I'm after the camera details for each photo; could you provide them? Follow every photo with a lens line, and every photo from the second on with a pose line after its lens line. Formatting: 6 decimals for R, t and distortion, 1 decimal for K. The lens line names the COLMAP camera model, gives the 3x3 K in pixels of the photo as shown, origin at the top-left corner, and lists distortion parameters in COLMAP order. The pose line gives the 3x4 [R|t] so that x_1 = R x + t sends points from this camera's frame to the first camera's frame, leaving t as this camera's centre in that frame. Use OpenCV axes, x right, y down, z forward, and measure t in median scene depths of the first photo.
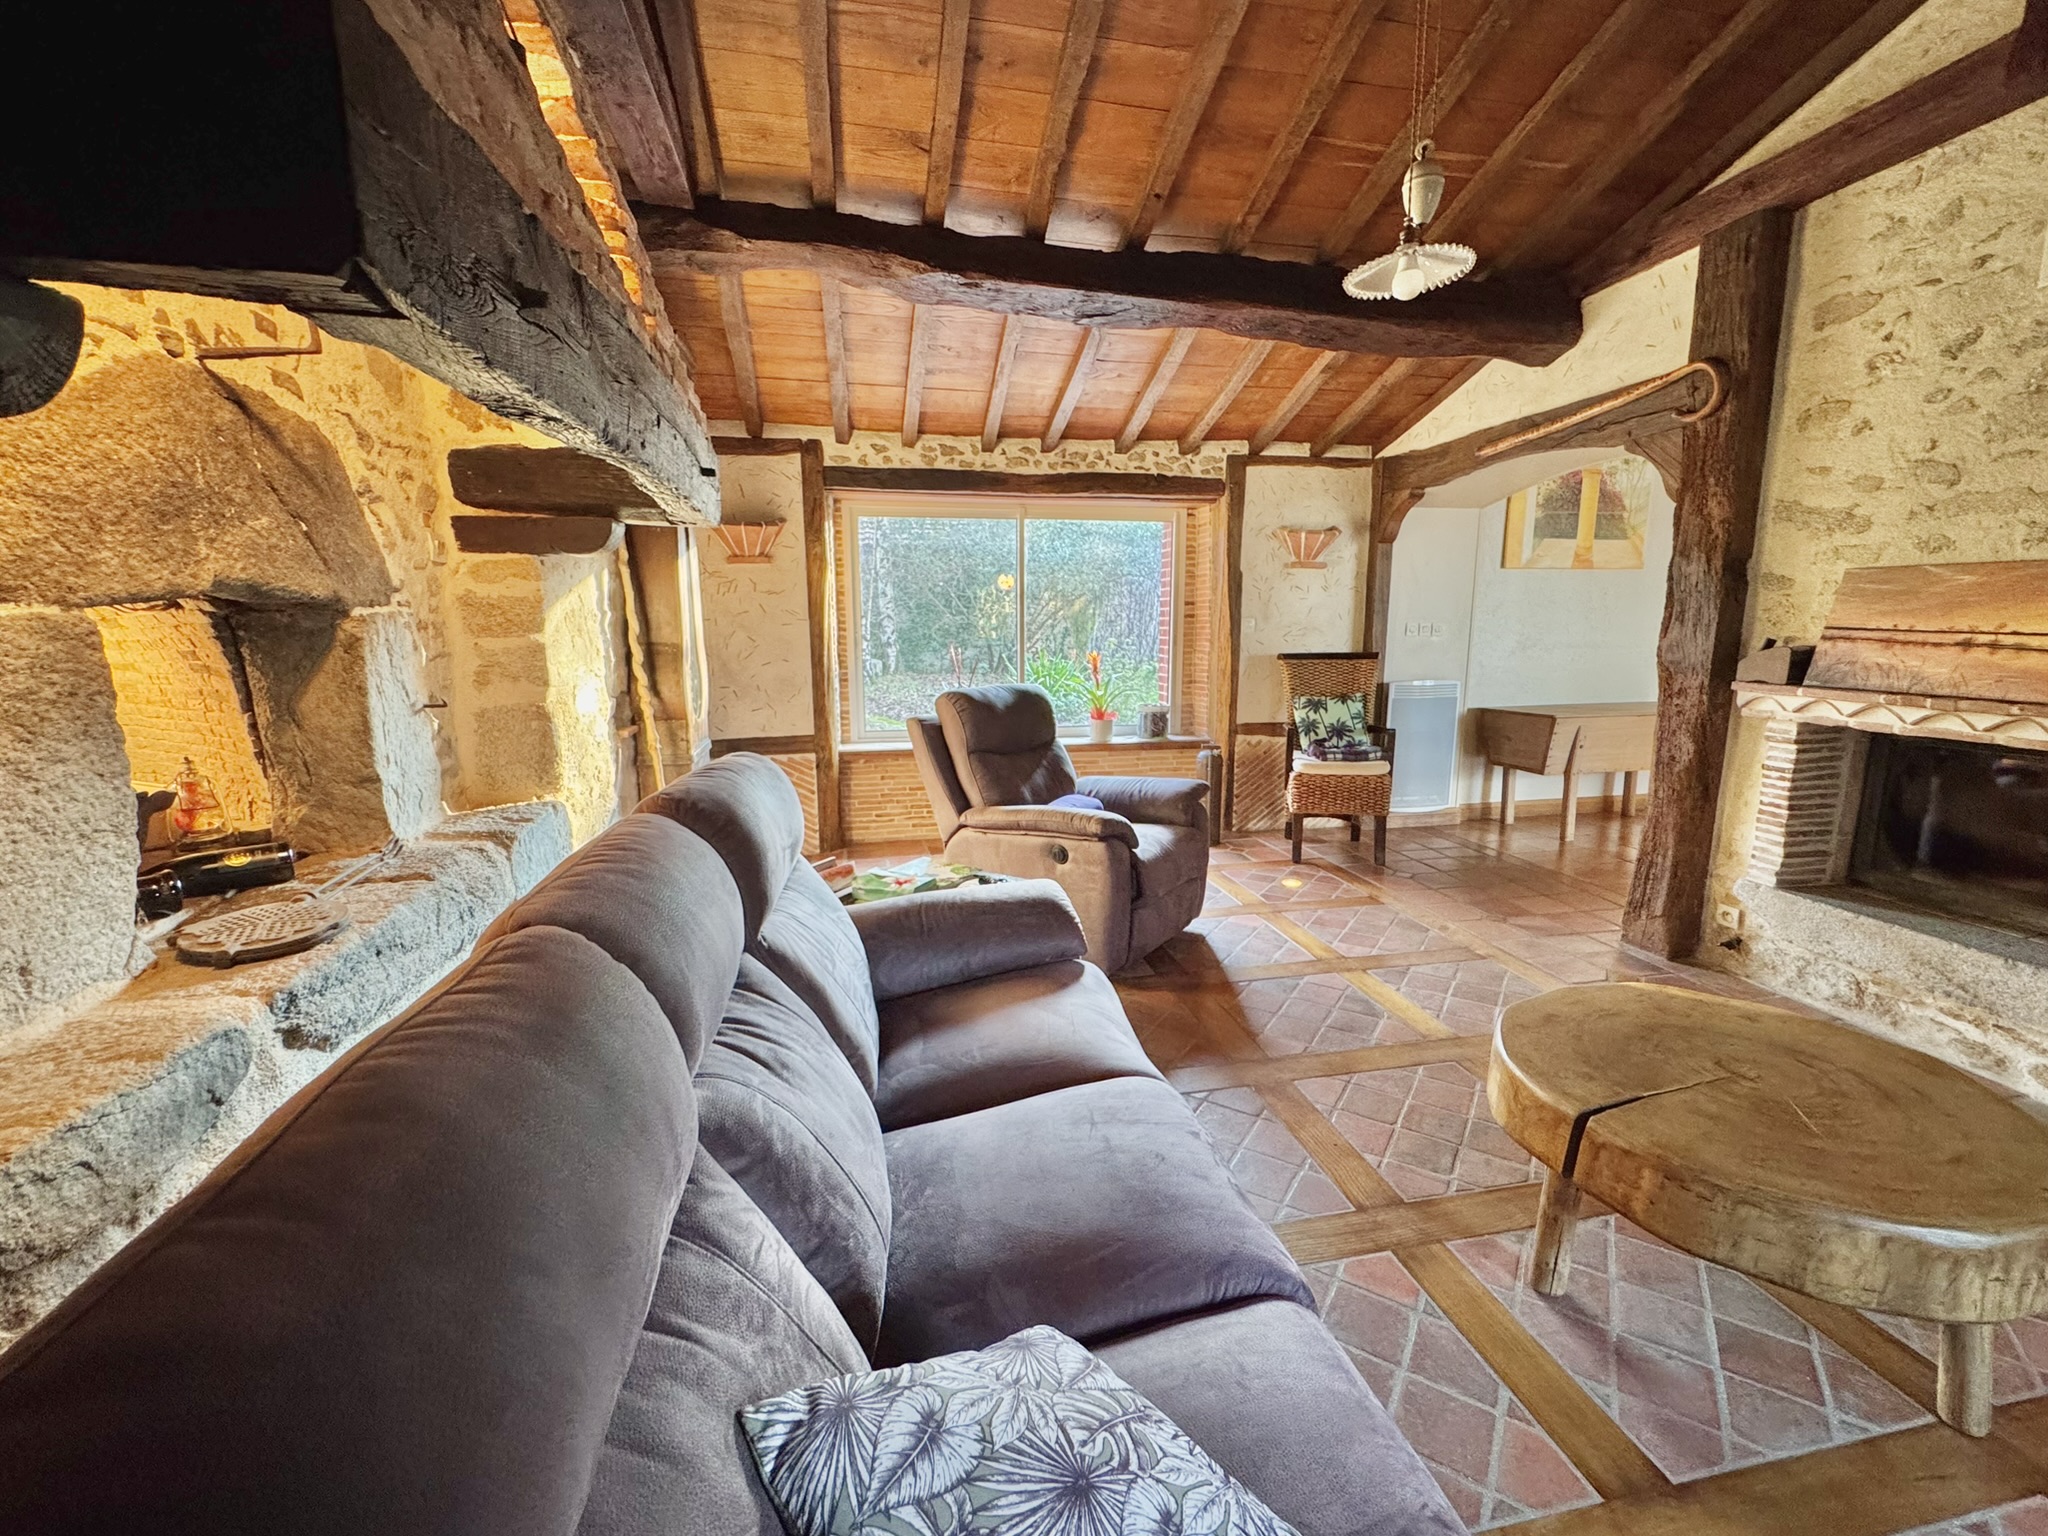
lens RADIAL K [[827.9, 0, 1024.0], [0, 827.9, 768.0], [0, 0, 1]] dist [-0.004321, 0.000098]
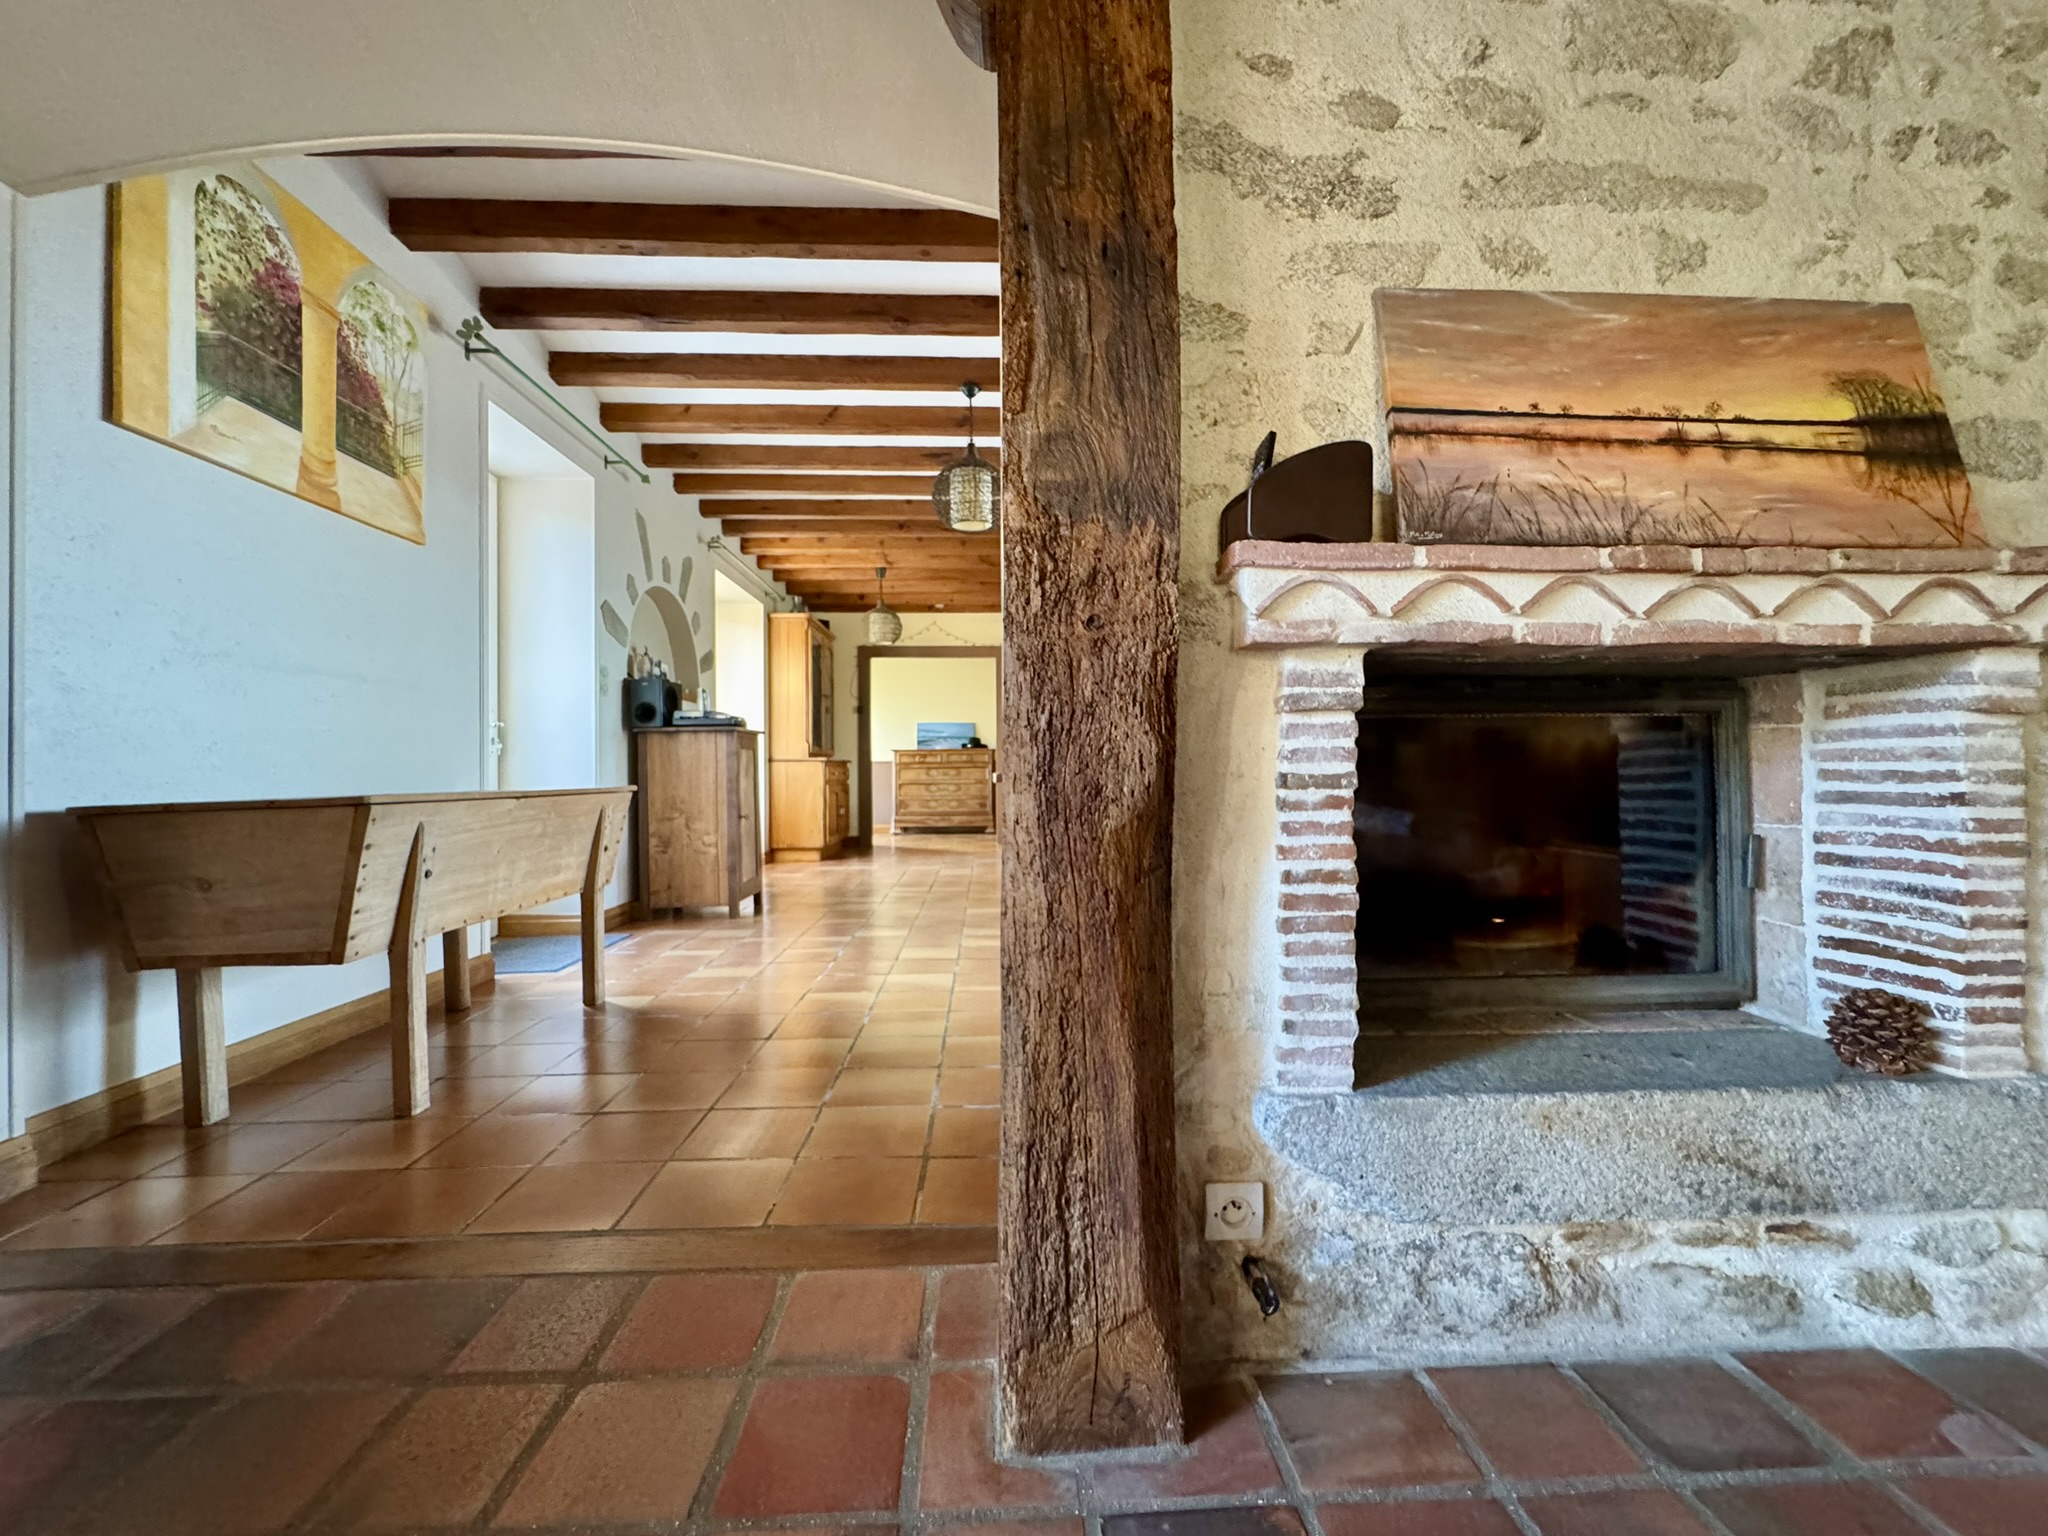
lens RADIAL K [[827.9, 0, 1024.0], [0, 827.9, 768.0], [0, 0, 1]] dist [-0.004321, 0.000098]
pose [[0.140069, 0.014584, 0.990034, 0.519667], [0.179533, 0.982943, -0.039880, -0.013914], [-0.973729, 0.183330, 0.135061, 1.089894]]
